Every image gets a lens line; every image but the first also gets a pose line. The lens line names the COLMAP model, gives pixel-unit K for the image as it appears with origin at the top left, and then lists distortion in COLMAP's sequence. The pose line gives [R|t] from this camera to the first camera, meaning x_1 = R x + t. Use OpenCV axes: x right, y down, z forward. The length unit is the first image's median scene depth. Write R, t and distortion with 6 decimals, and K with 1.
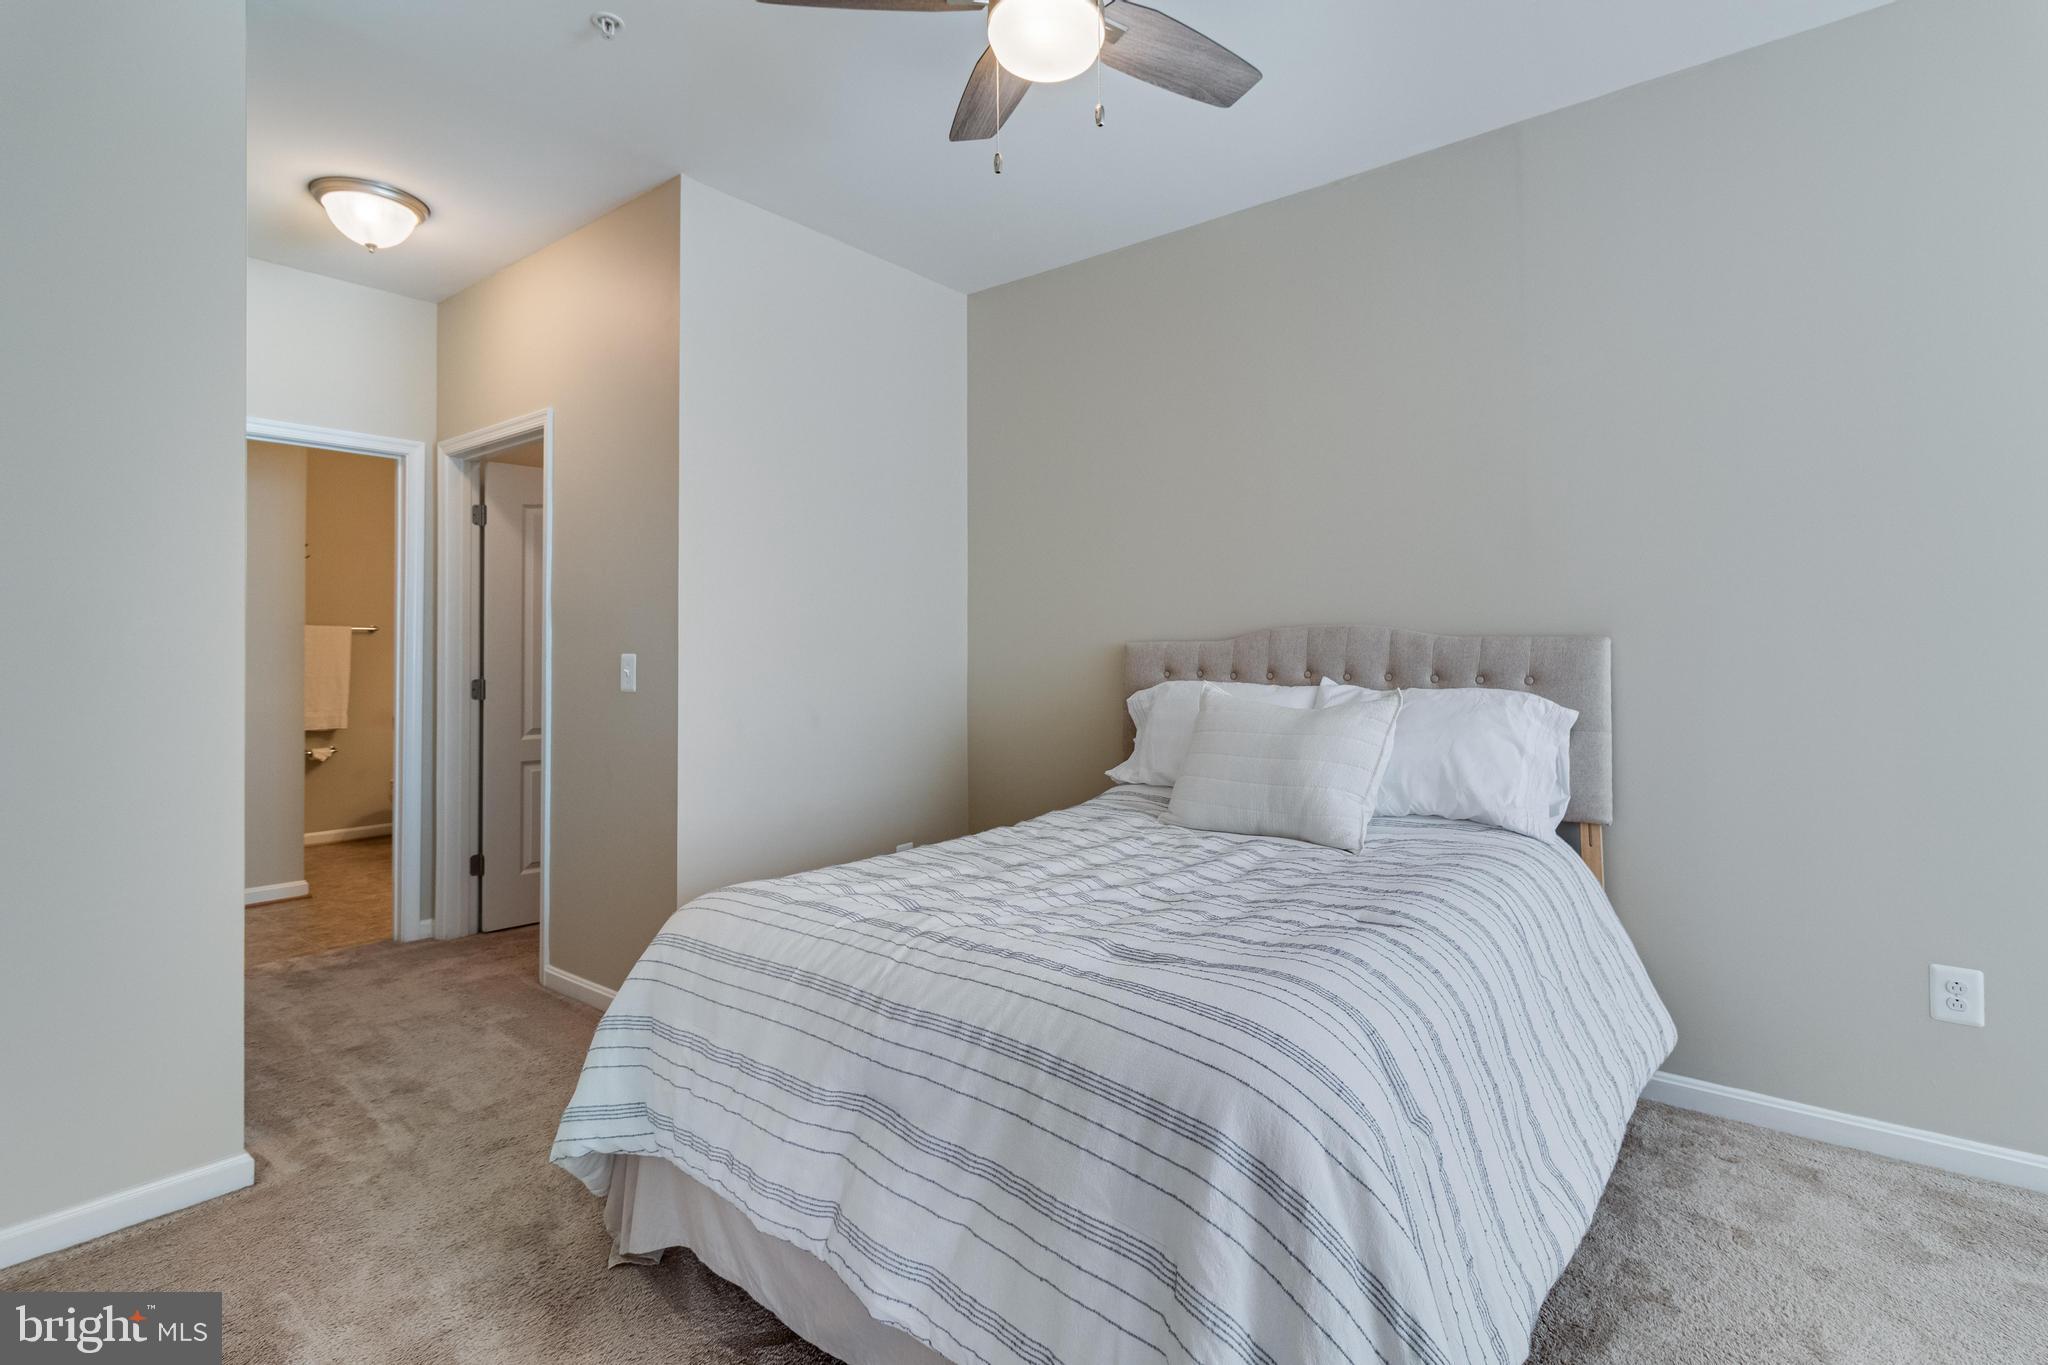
lens RADIAL K [[986.9, 0, 1026.6], [0, 986.9, 642.0], [0, 0, 1]] dist [-0.001027, 0.000063]
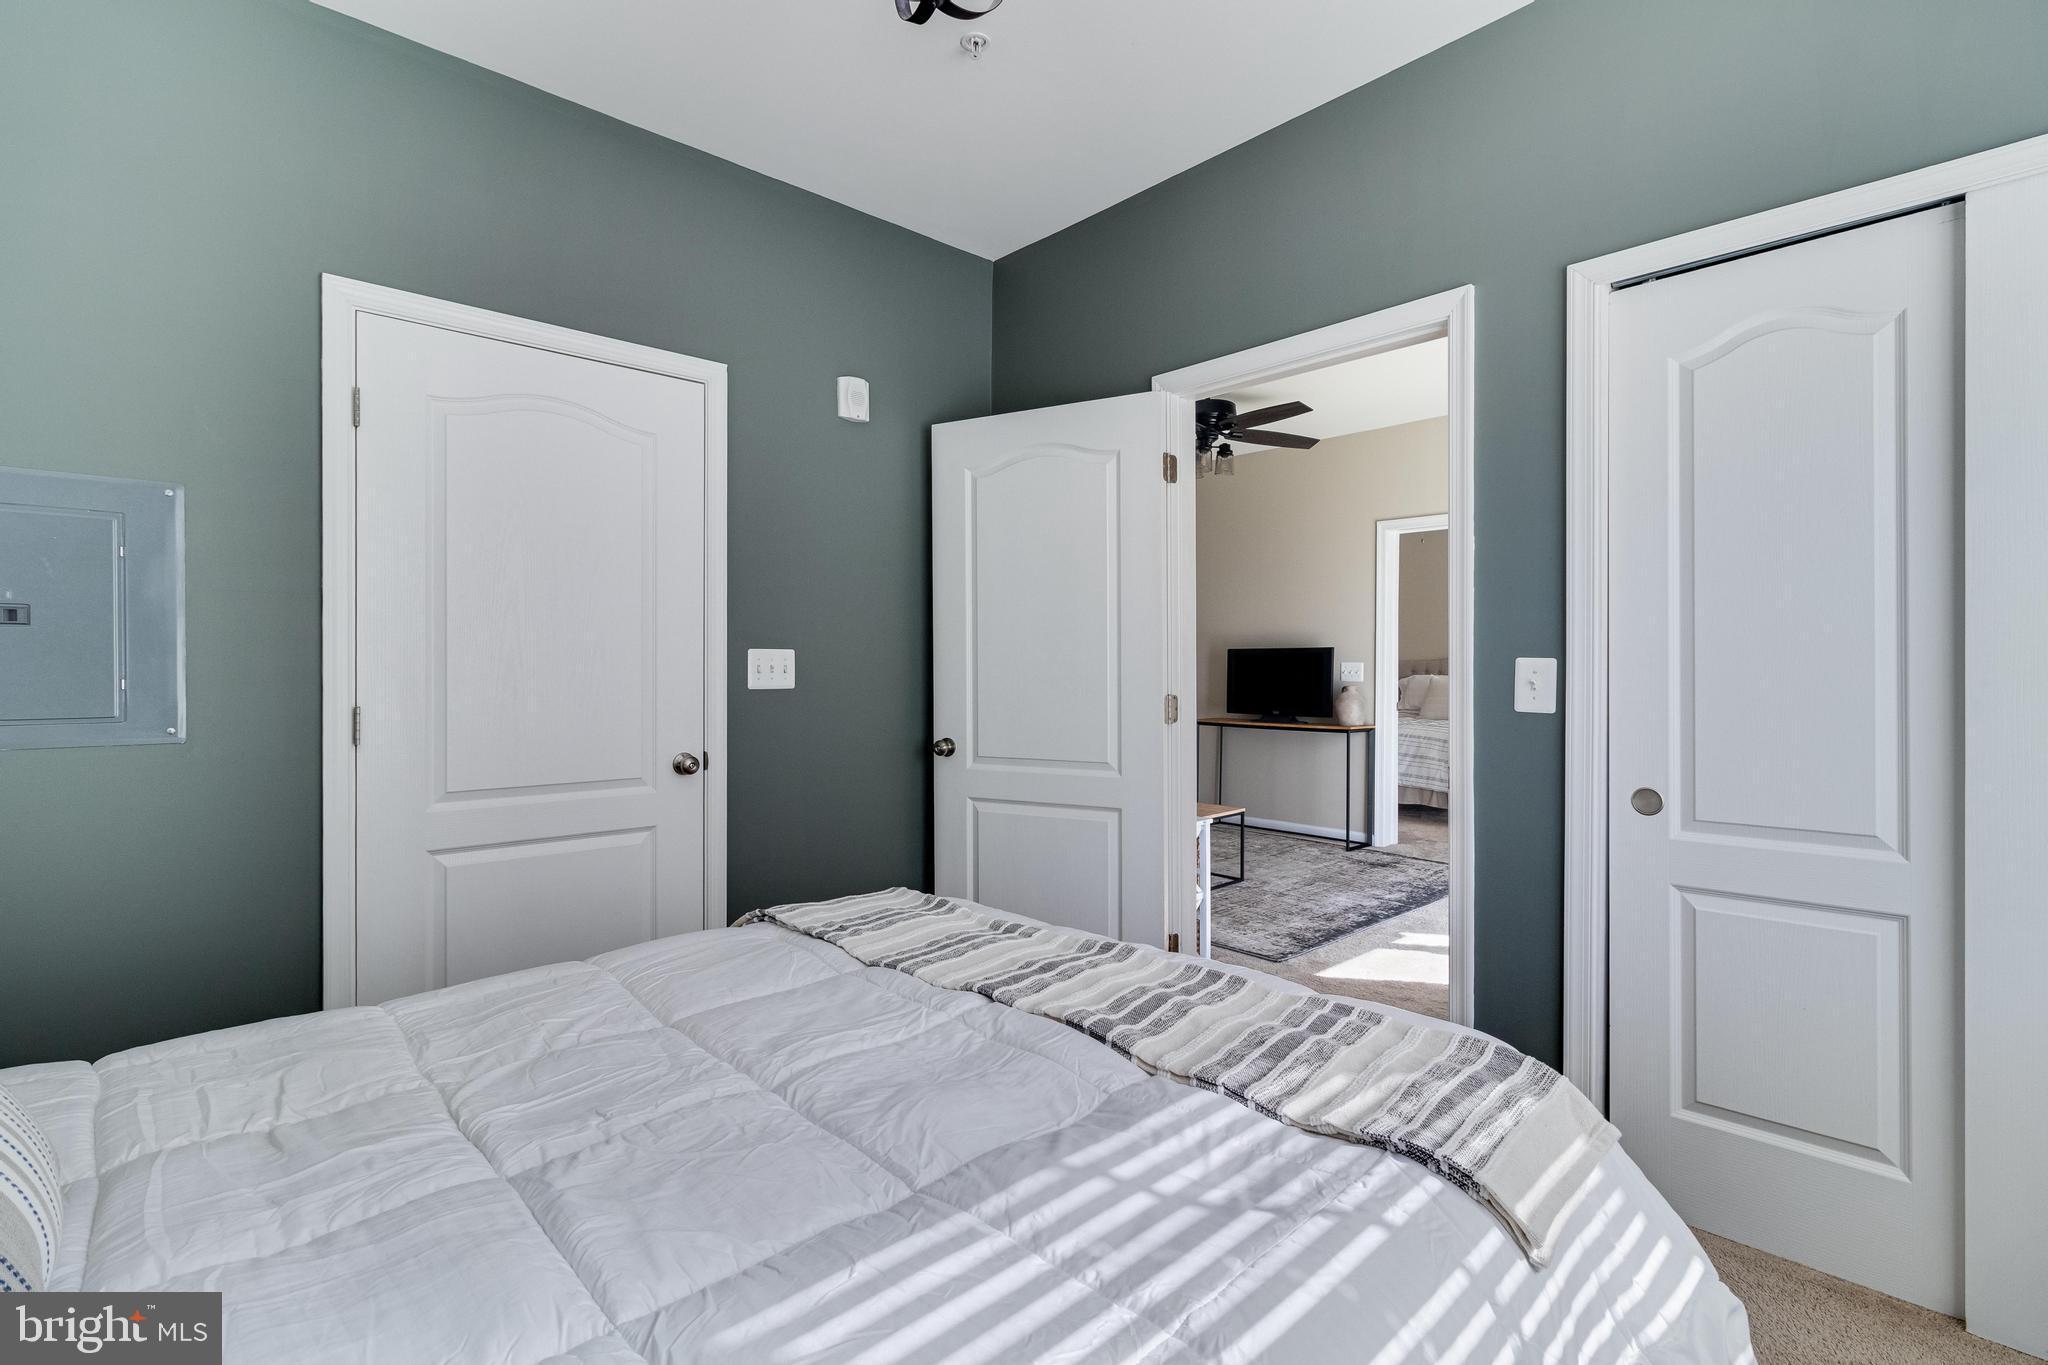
lens RADIAL K [[947.7, 0, 1020.8], [0, 947.7, 672.0], [0, 0, 1]] dist [0.003871, 0.000761]
pose [[0.989715, 0.008064, -0.142826, -0.640496], [-0.005421, 0.999807, 0.018881, -0.014584], [0.142950, -0.017913, 0.989568, -2.021074]]
